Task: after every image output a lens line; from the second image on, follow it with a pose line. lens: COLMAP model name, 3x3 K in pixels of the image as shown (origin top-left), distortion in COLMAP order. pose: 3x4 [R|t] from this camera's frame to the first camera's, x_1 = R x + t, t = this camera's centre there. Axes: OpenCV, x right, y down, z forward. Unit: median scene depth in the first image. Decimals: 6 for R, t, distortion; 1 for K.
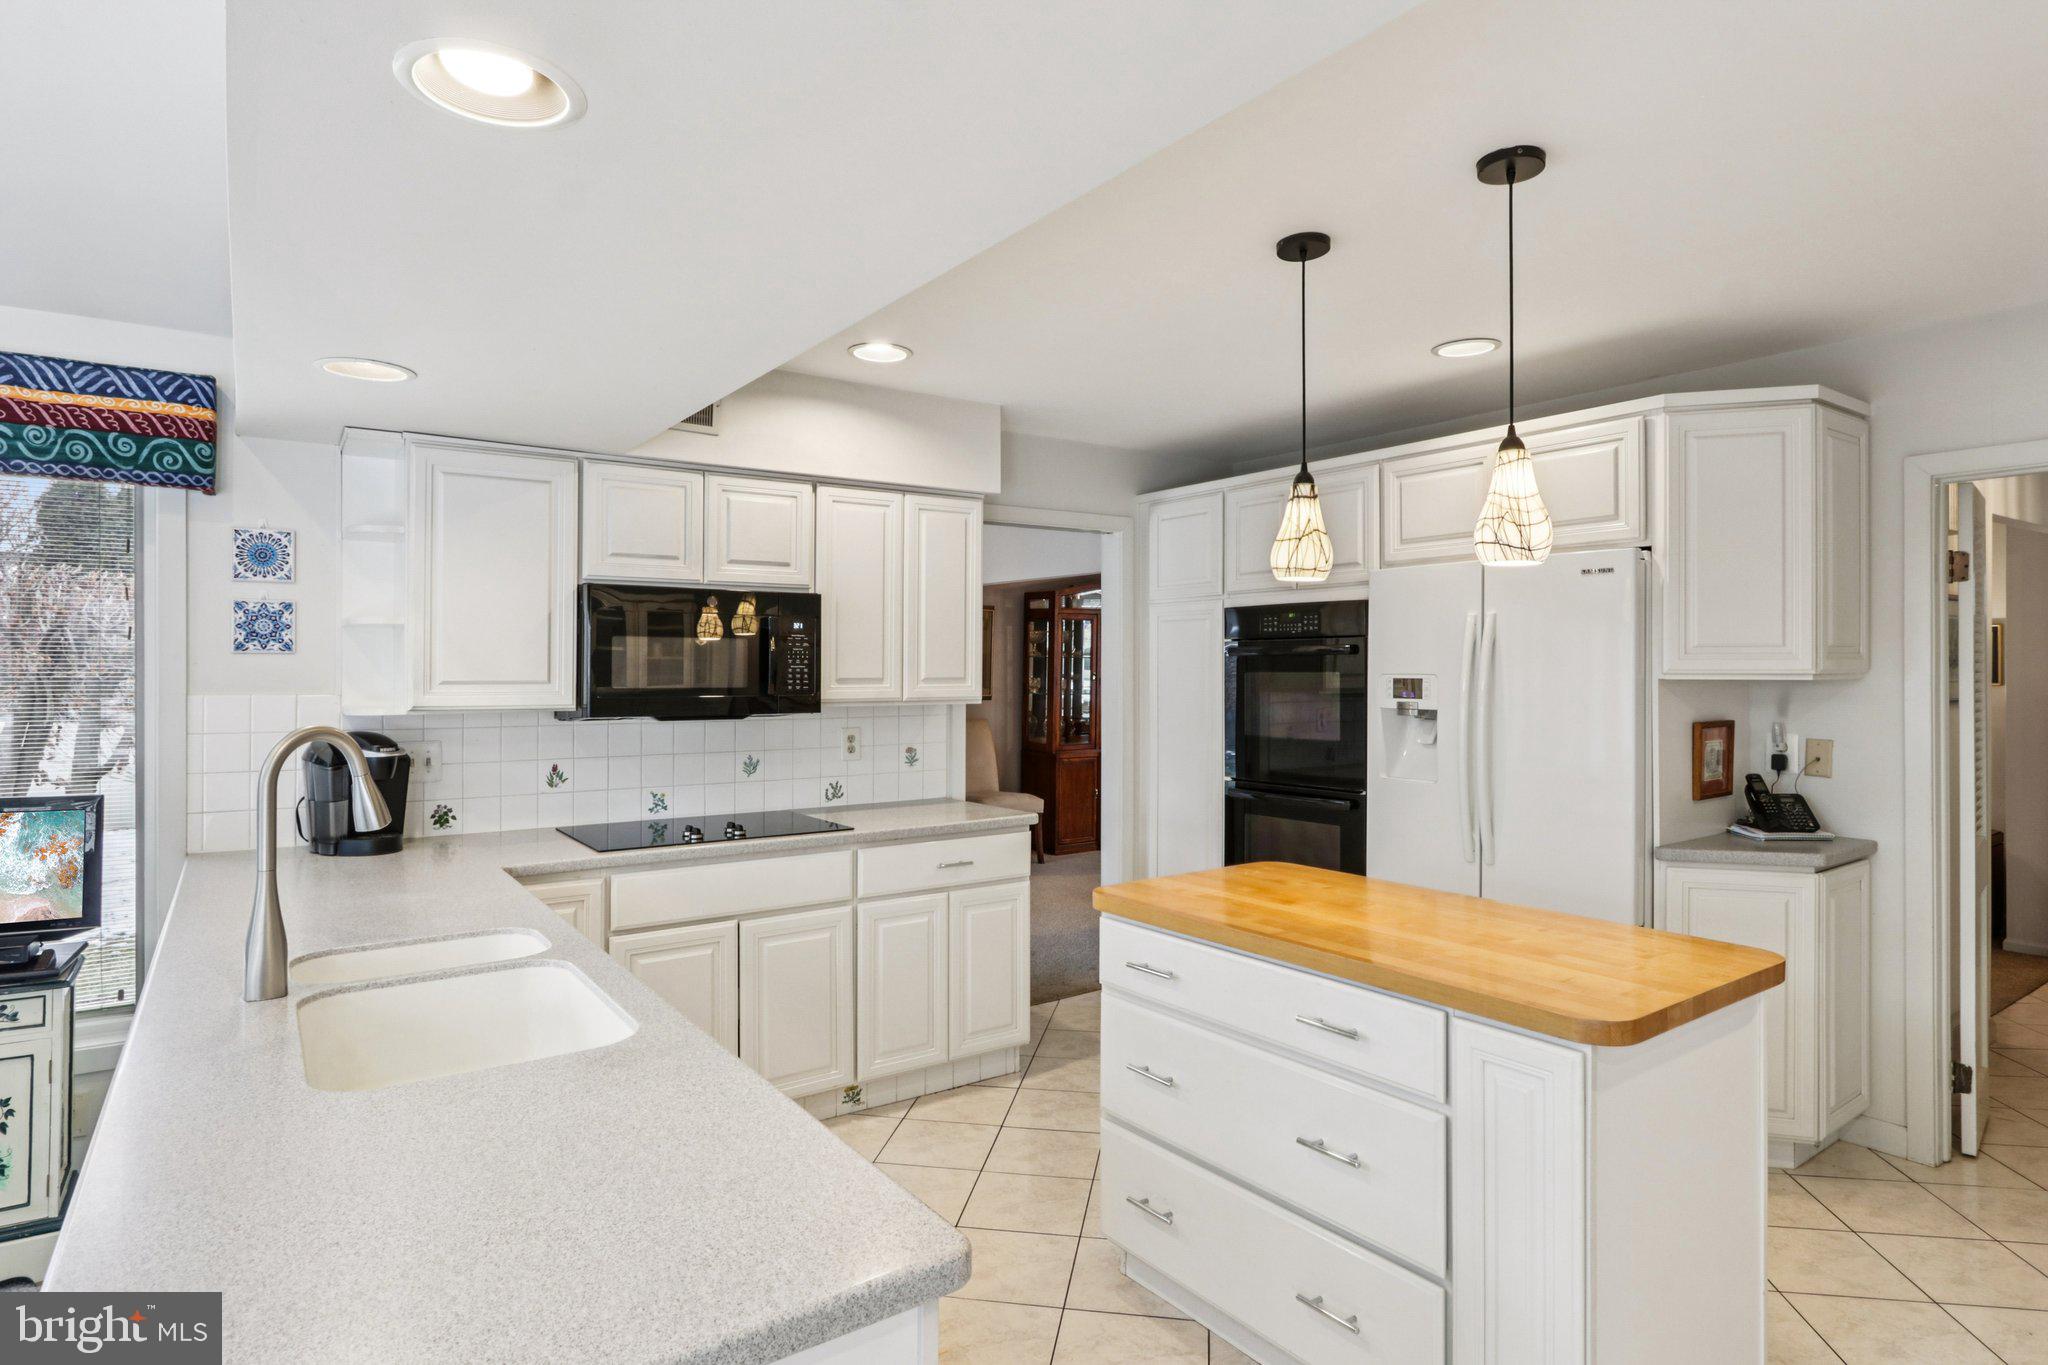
lens RADIAL K [[1112.1, 0, 1010.0], [0, 1112.1, 667.1], [0, 0, 1]] dist [-0.019161, 0.005431]
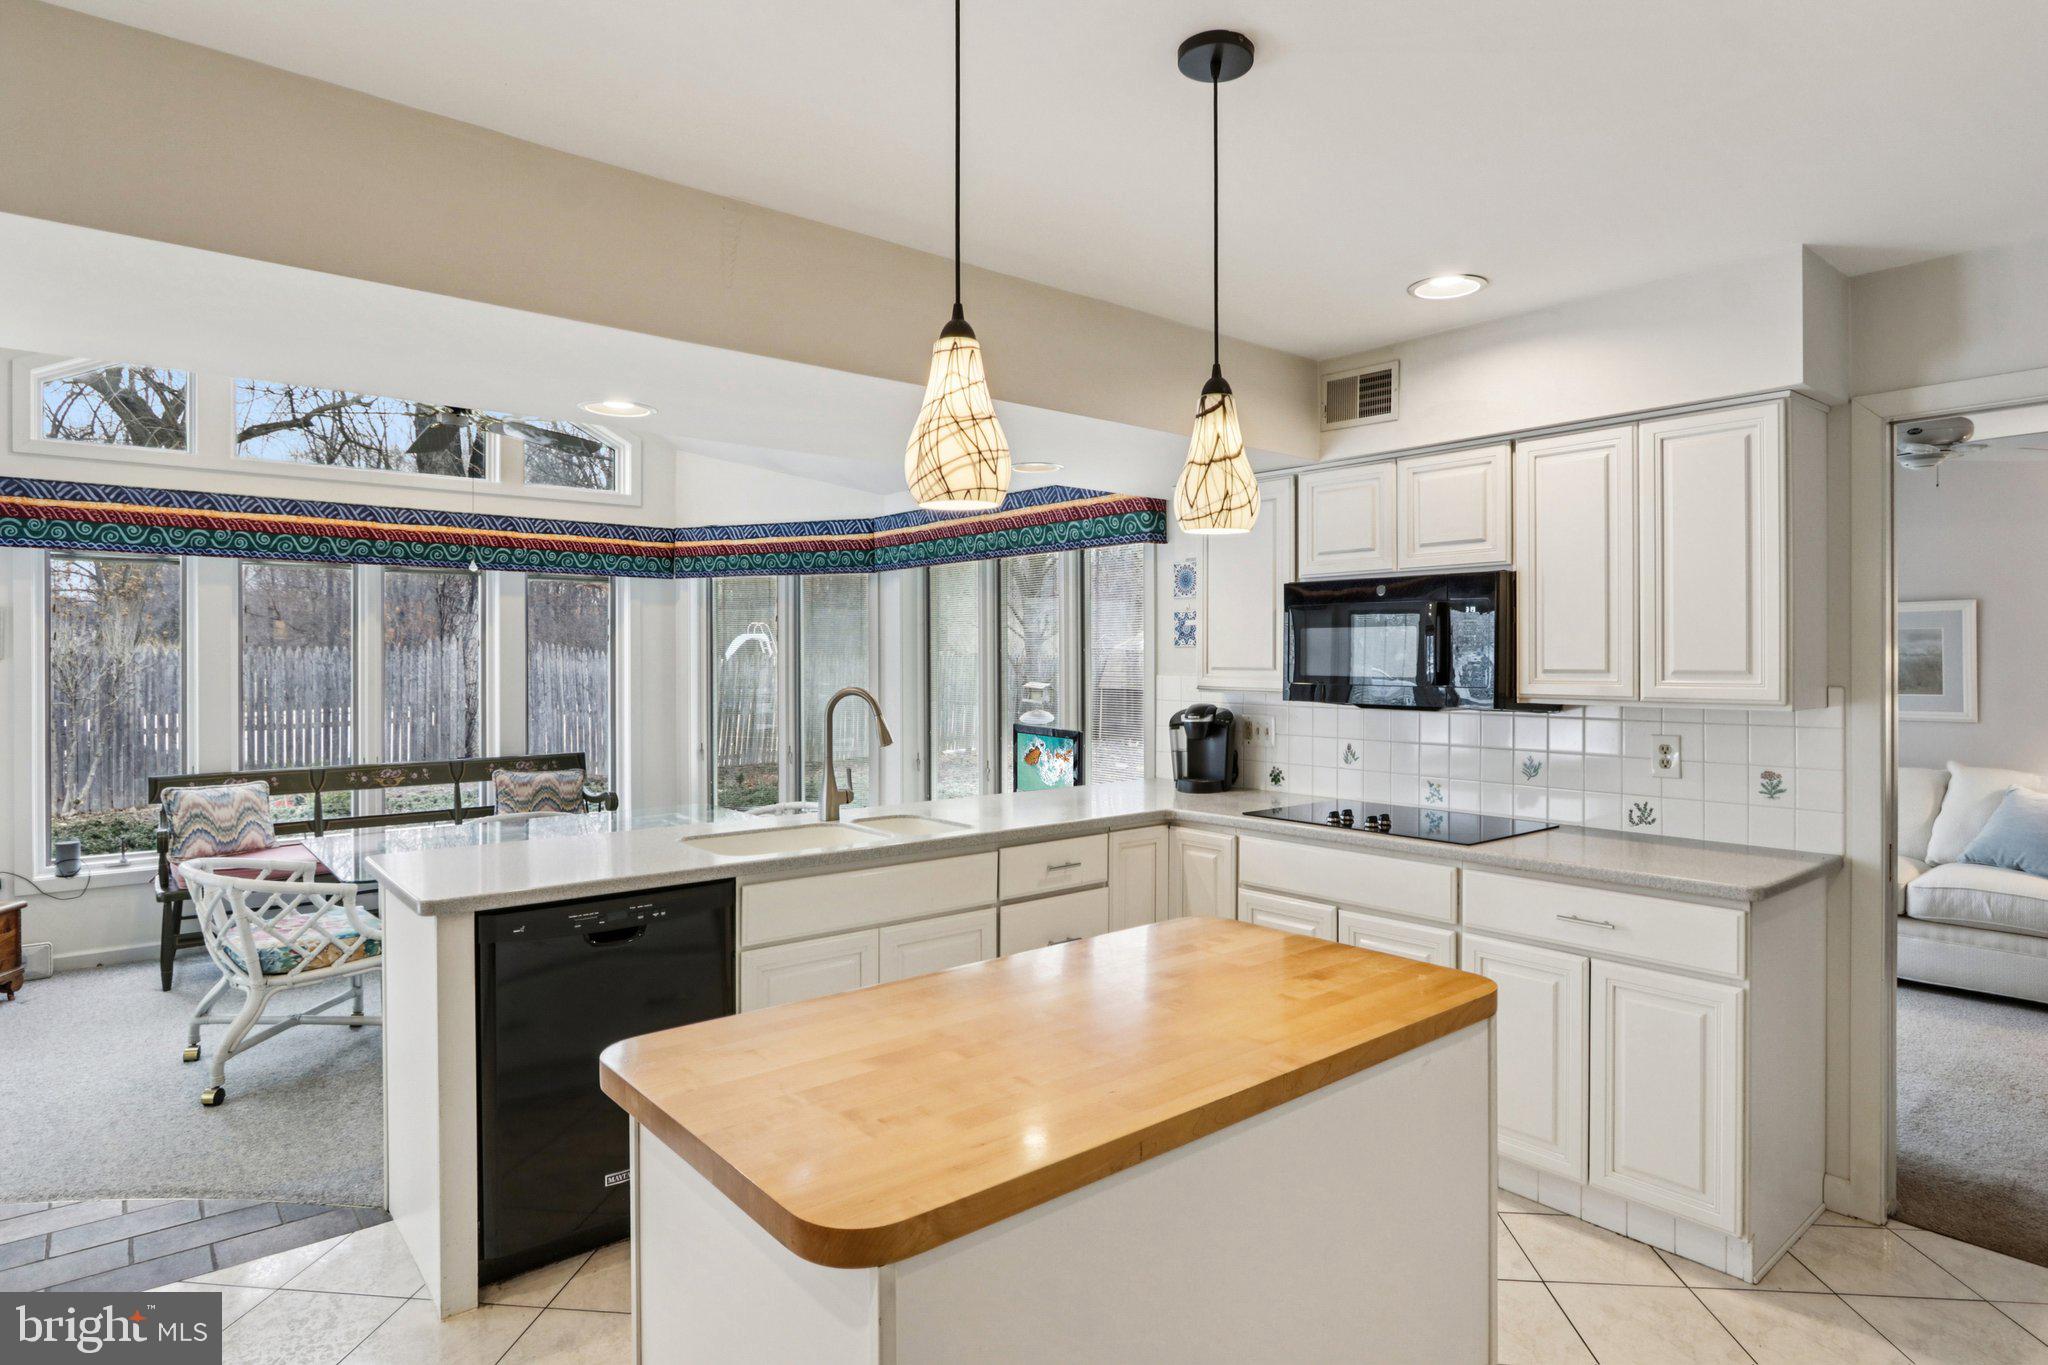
lens RADIAL K [[1112.1, 0, 1019.9], [0, 1112.1, 657.1], [0, 0, 1]] dist [-0.019161, 0.005431]
pose [[0.080972, -0.000979, -0.996716, 0.696645], [0.000407, 0.999999, -0.000950, 0.001645], [0.996716, -0.000329, 0.080973, 0.599701]]
